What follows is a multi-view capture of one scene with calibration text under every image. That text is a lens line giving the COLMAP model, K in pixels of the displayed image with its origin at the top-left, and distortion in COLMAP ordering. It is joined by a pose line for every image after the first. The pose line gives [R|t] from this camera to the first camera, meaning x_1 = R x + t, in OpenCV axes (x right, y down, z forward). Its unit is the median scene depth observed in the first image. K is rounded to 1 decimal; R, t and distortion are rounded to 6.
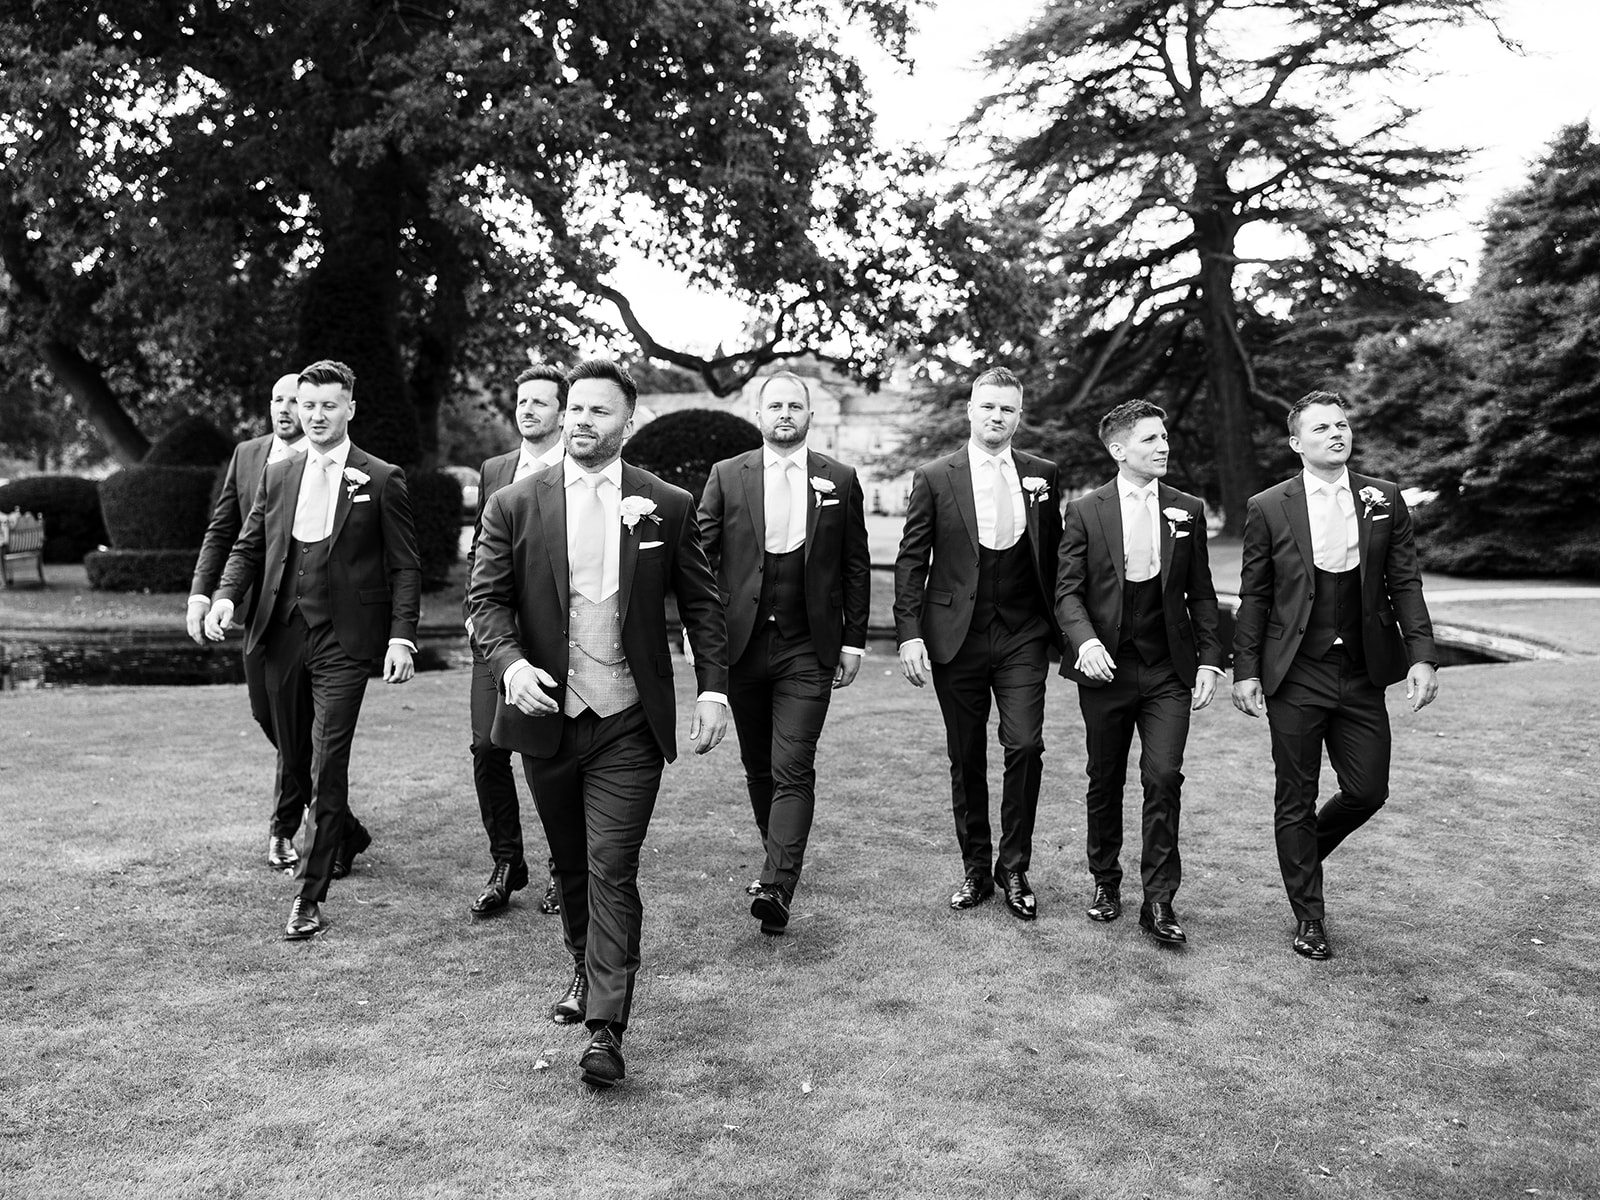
lens RADIAL K [[1592.5, 0, 744.3], [0, 1592.5, 597.4], [0, 0, 1]] dist [0.006436, 0.010181]
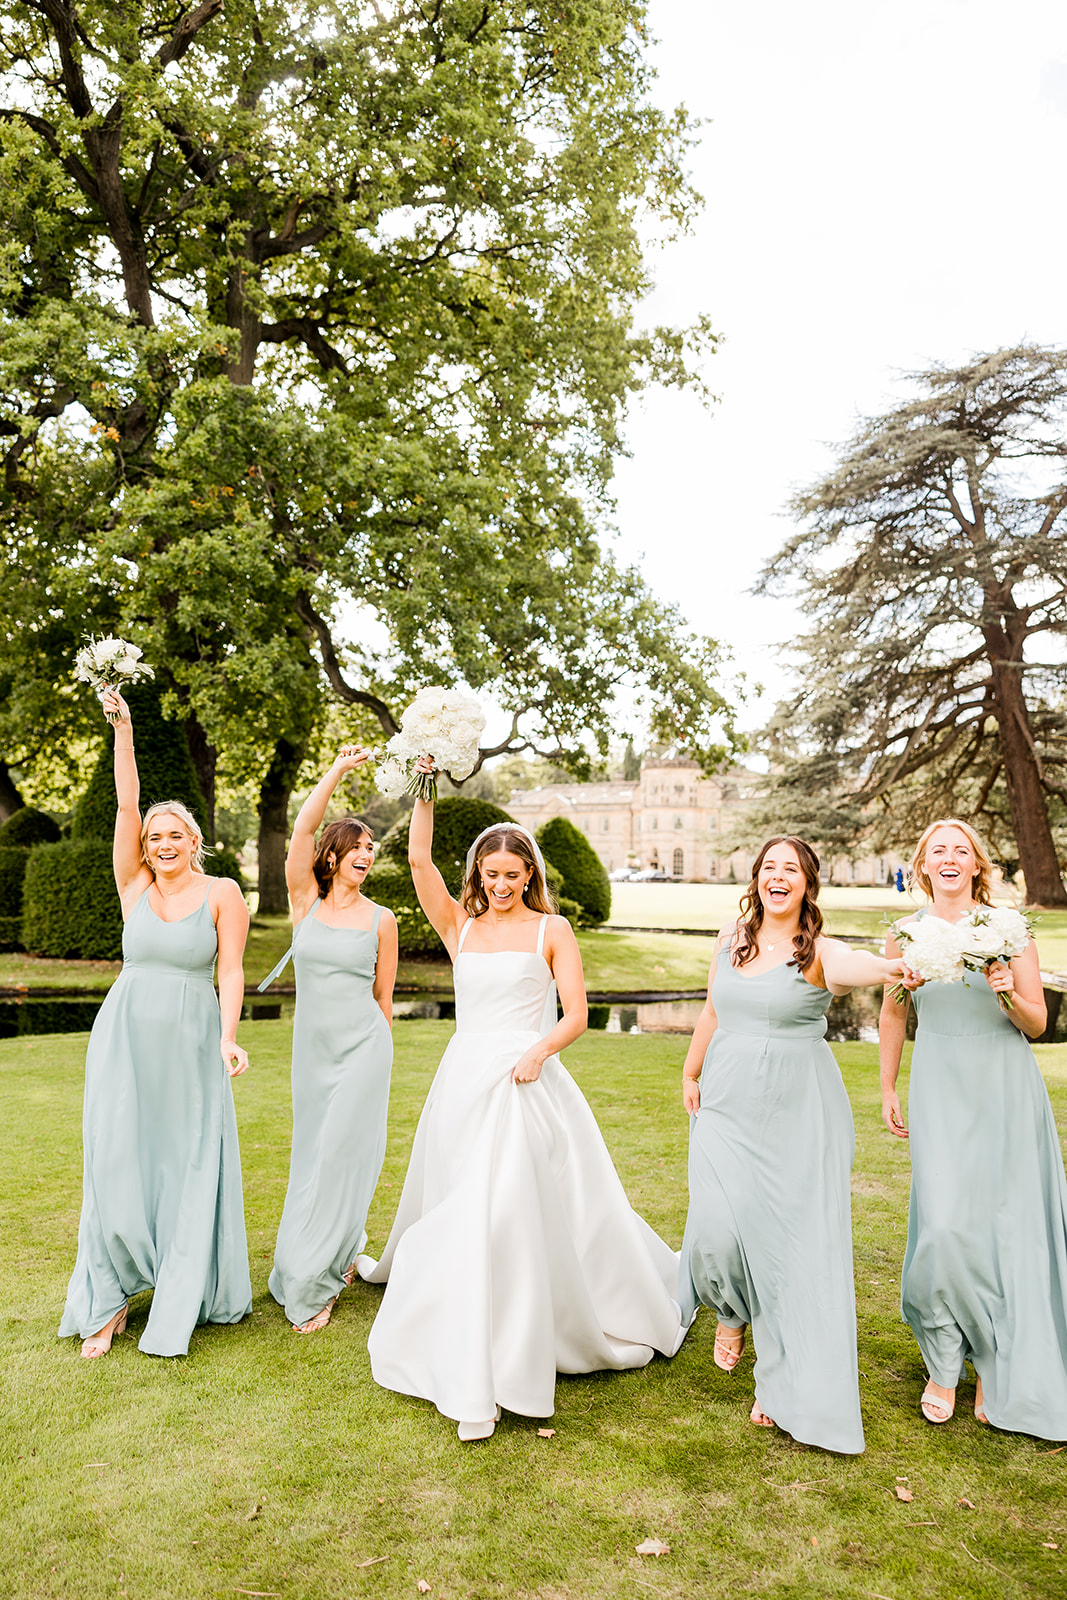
lens RADIAL K [[1304.5, 0, 531.9], [0, 1304.5, 754.0], [0, 0, 1]] dist [0.010021, 0.000334]
pose [[0.992085, -0.011566, -0.125035, 0.074133], [-0.007246, 0.988817, -0.148960, -0.004093], [0.125360, 0.148687, 0.980906, 0.035765]]
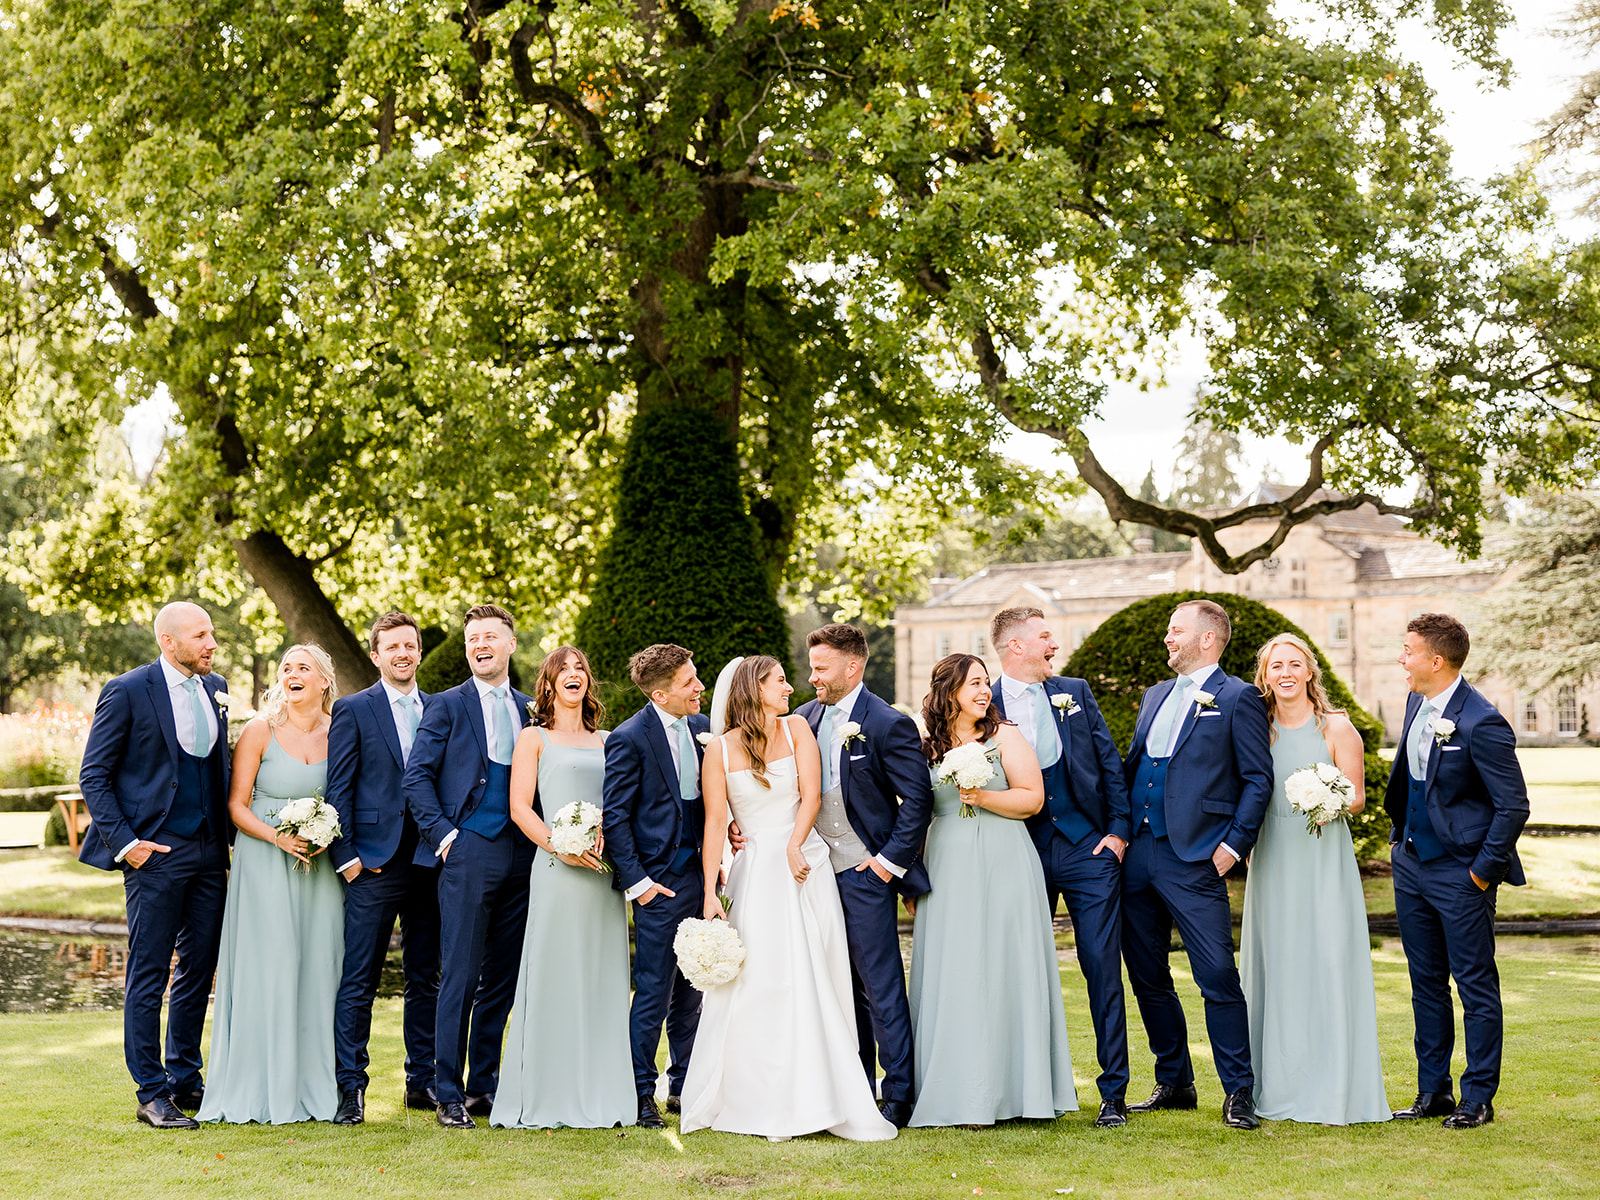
lens RADIAL K [[2628.6, 0, 696.3], [0, 2628.6, 602.8], [0, 0, 1]] dist [0.053024, -0.124520]
pose [[0.983550, -0.035670, -0.177077, -0.018824], [0.015863, 0.993577, -0.112036, 0.003342], [0.179936, 0.107384, 0.977799, -0.056776]]
